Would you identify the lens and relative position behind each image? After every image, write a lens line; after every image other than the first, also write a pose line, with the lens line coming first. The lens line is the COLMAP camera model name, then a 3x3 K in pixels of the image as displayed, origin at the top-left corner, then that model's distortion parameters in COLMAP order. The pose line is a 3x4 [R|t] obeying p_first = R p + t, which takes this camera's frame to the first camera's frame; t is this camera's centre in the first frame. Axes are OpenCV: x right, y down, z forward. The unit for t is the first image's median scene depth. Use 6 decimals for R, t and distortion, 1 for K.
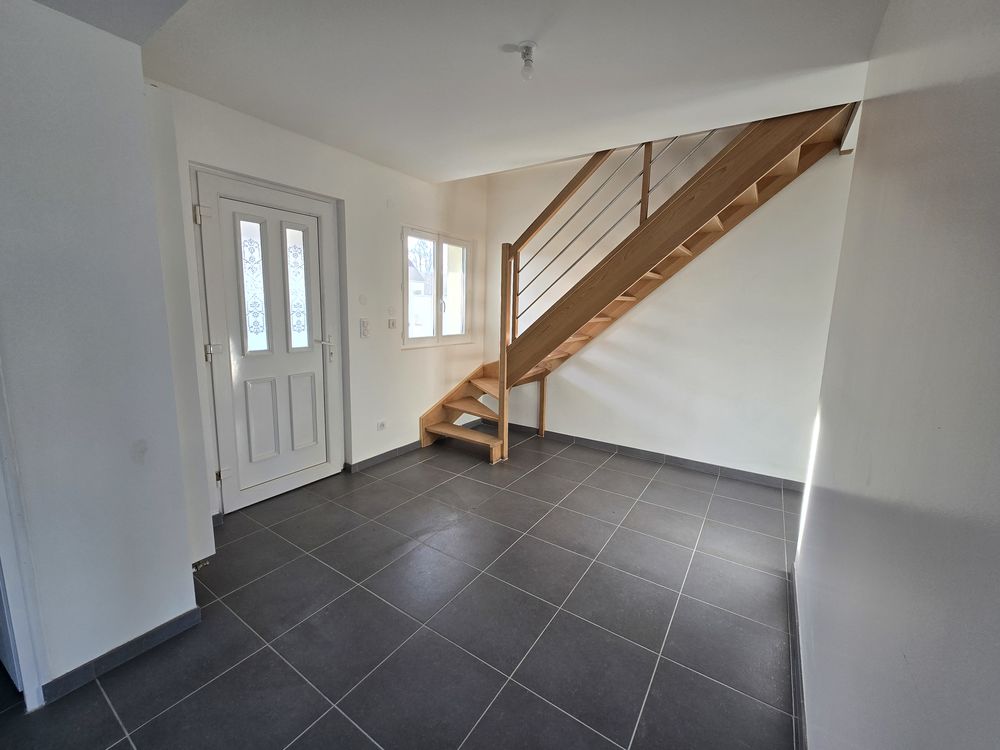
lens RADIAL K [[407.1, 0, 501.5], [0, 407.1, 373.6], [0, 0, 1]] dist [0.000169, -0.000903]
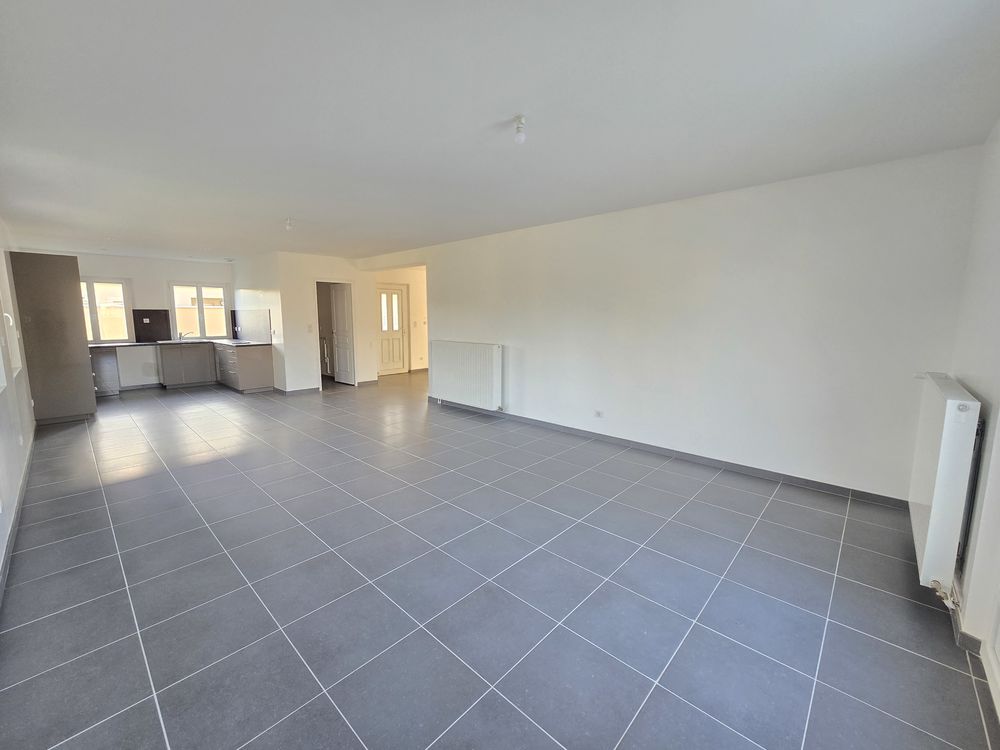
lens RADIAL K [[407.1, 0, 505.6], [0, 407.1, 375.5], [0, 0, 1]] dist [0.000169, -0.000903]
pose [[0.987876, 0.008837, -0.154995, 0.871410], [-0.010648, 0.999884, -0.010857, 0.323157], [0.154881, 0.012375, 0.987856, -2.056936]]
